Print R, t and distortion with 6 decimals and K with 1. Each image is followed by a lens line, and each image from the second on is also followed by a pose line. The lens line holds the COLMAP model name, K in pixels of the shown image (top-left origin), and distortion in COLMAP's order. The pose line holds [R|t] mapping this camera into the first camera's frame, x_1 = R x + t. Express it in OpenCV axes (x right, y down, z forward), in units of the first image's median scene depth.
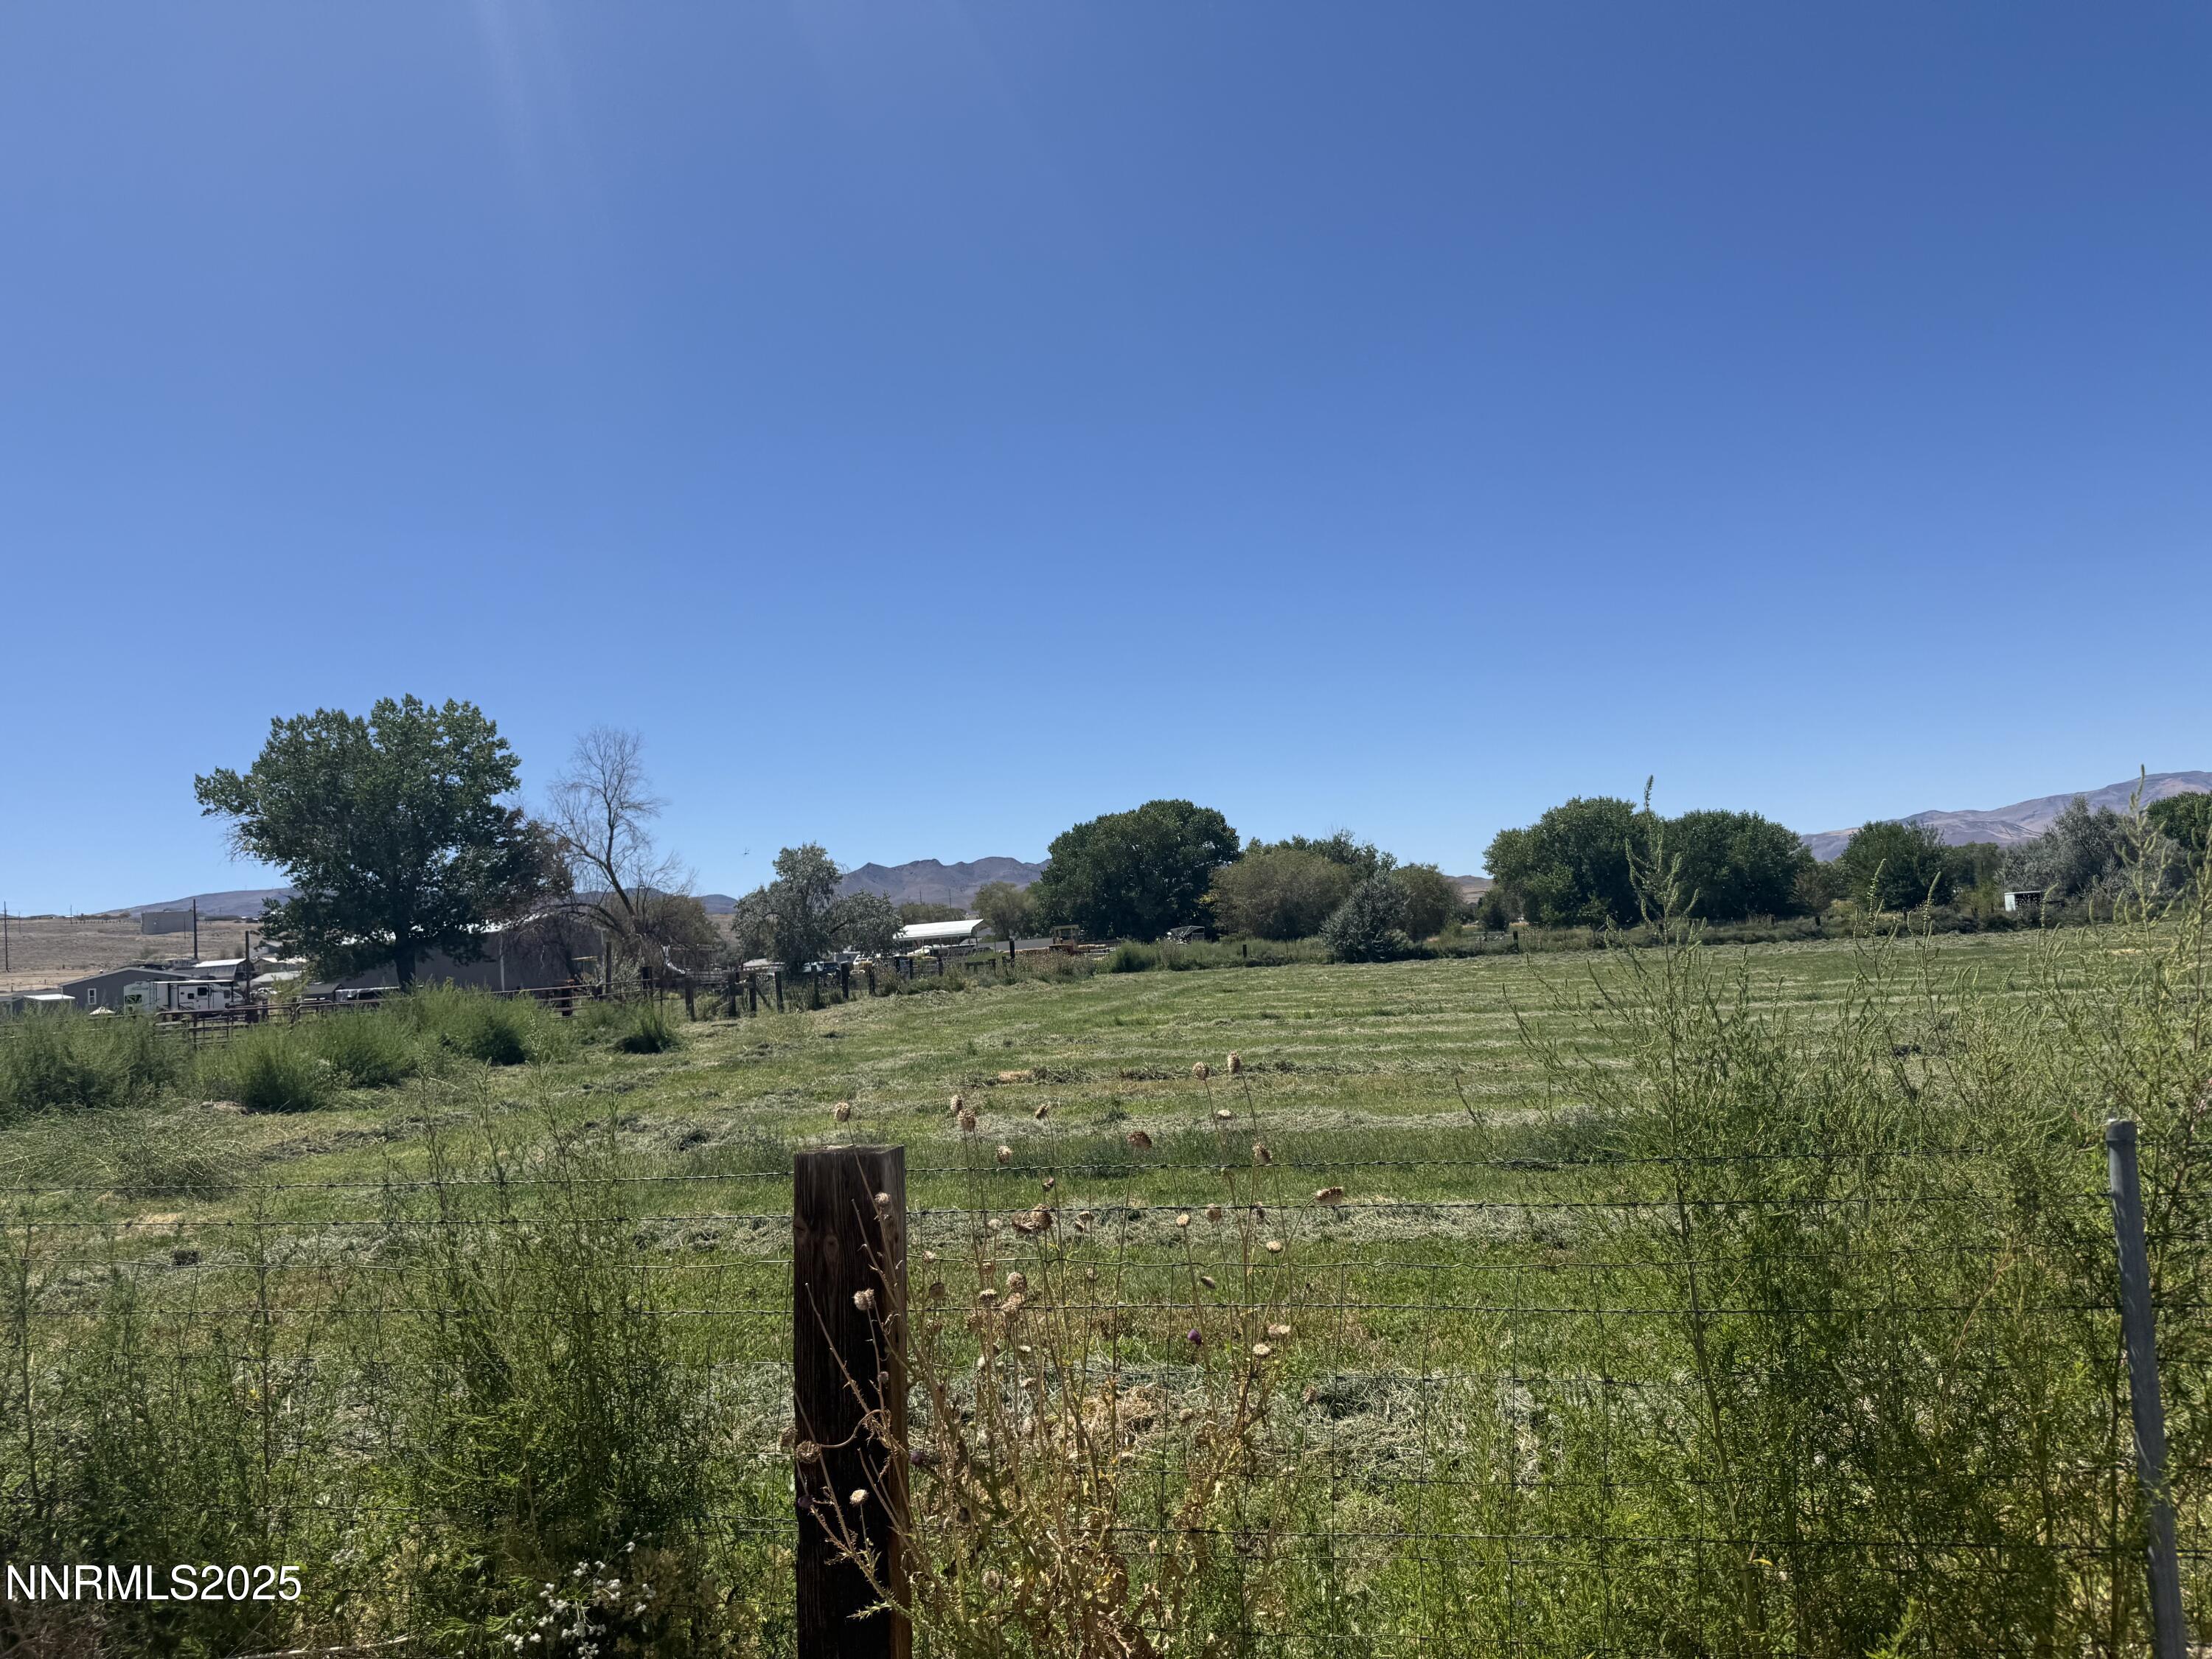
lens RADIAL K [[1528.5, 0, 1106.0], [0, 1528.5, 829.5], [0, 0, 1]] dist [0.129027, -0.171019]
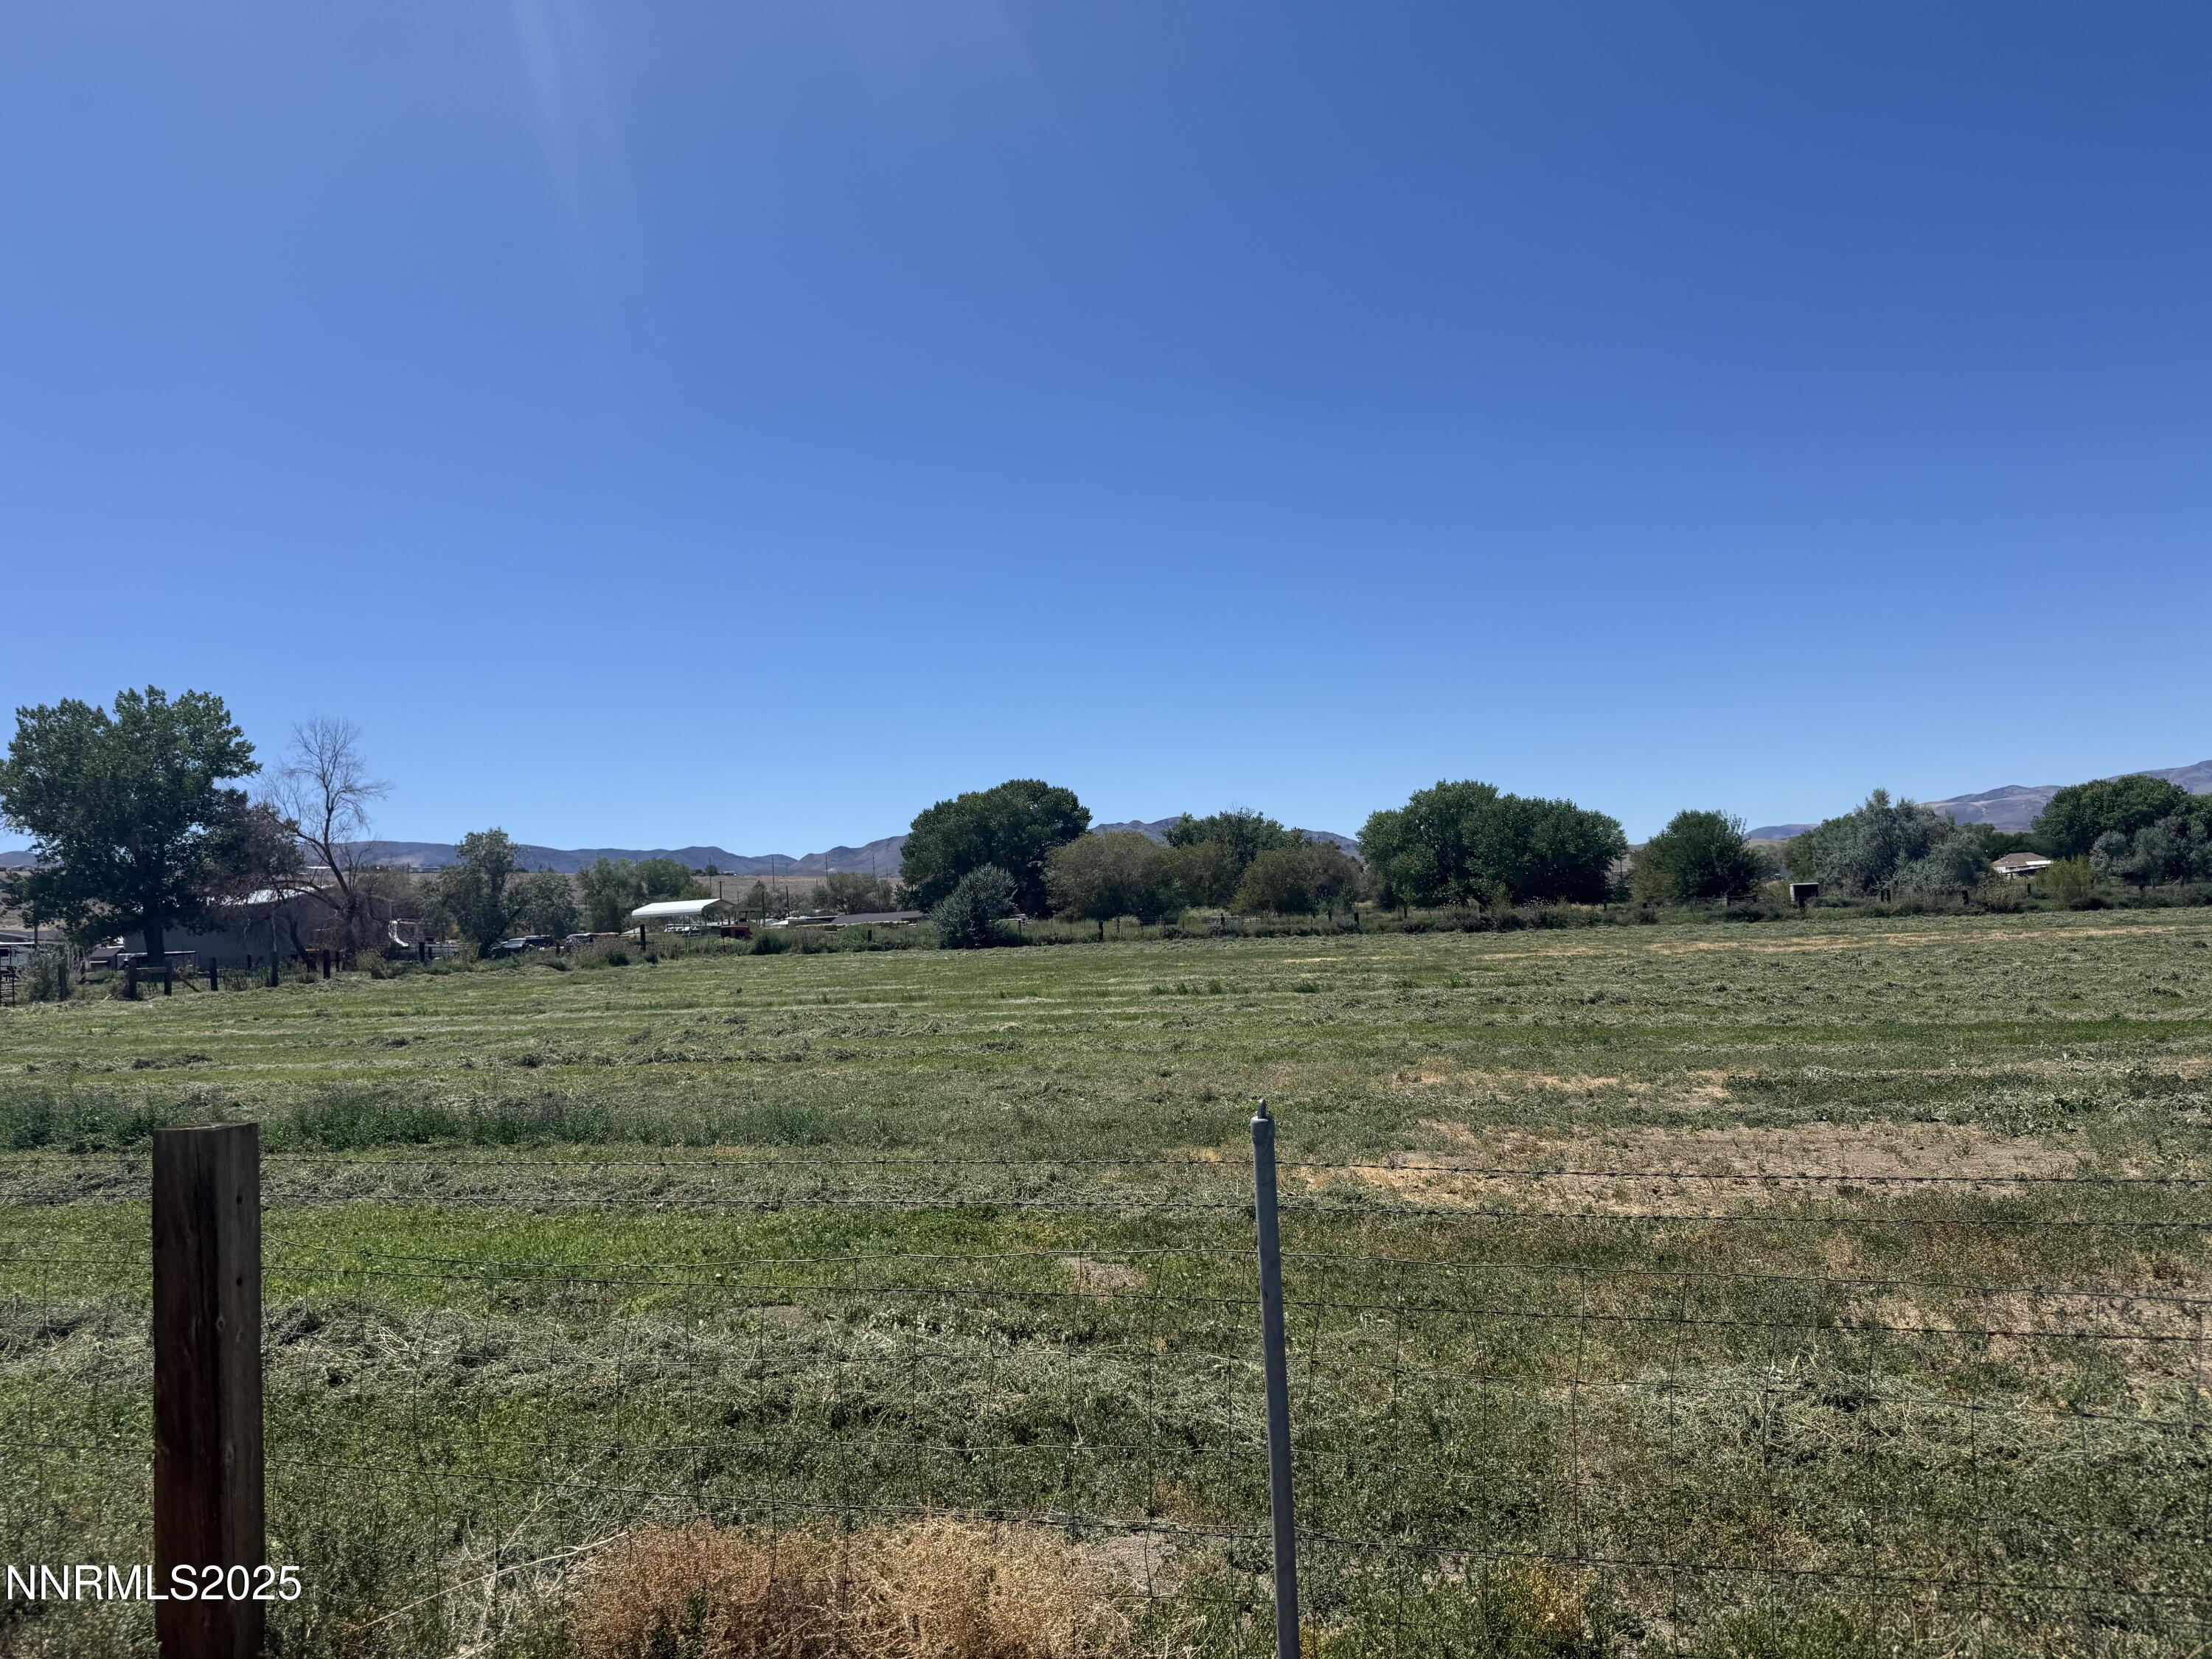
lens RADIAL K [[1520.7, 0, 1106.0], [0, 1520.7, 829.5], [0, 0, 1]] dist [0.093777, -0.087035]
pose [[0.997933, 0.013590, -0.062803, 0.182582], [-0.012072, 0.999627, 0.024485, -0.013117], [0.063112, -0.023676, 0.997726, -0.028899]]
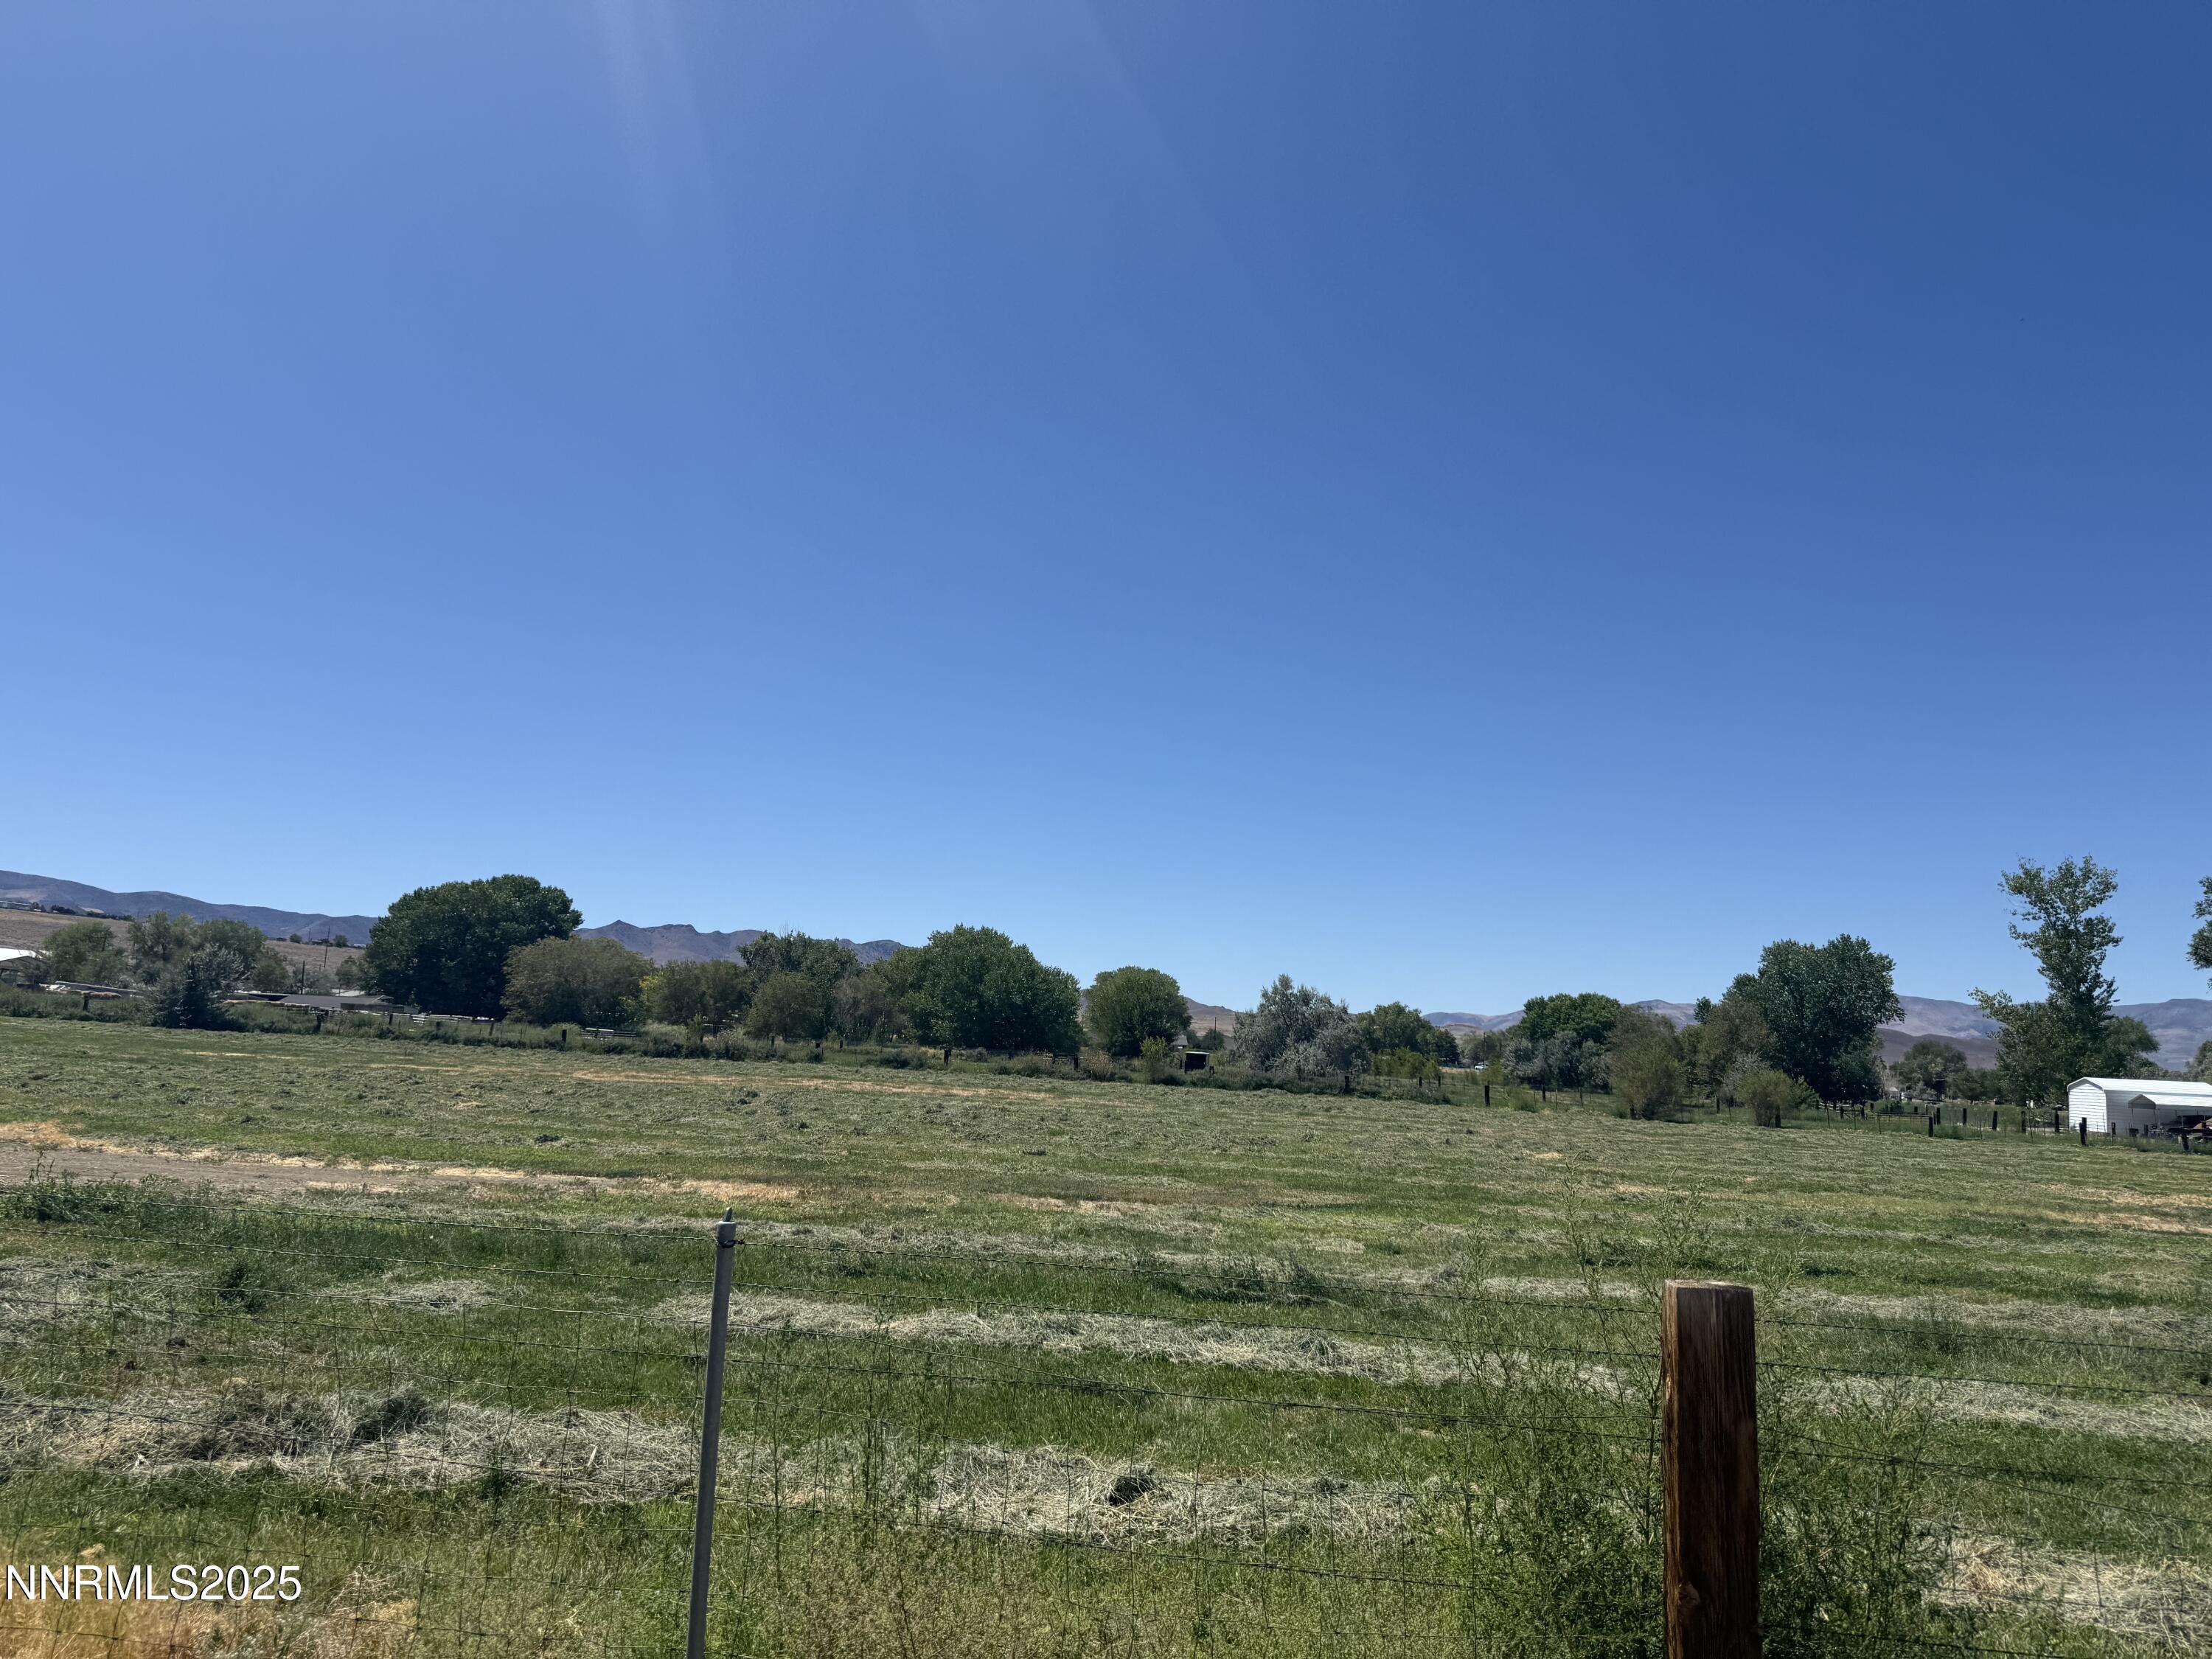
lens RADIAL K [[1528.5, 0, 1106.0], [0, 1528.5, 829.5], [0, 0, 1]] dist [0.129027, -0.171019]
pose [[0.987802, 0.131196, 0.083878, 0.382757], [-0.125405, 0.989564, -0.070967, -0.029012], [-0.092314, 0.059582, 0.993946, -0.074029]]
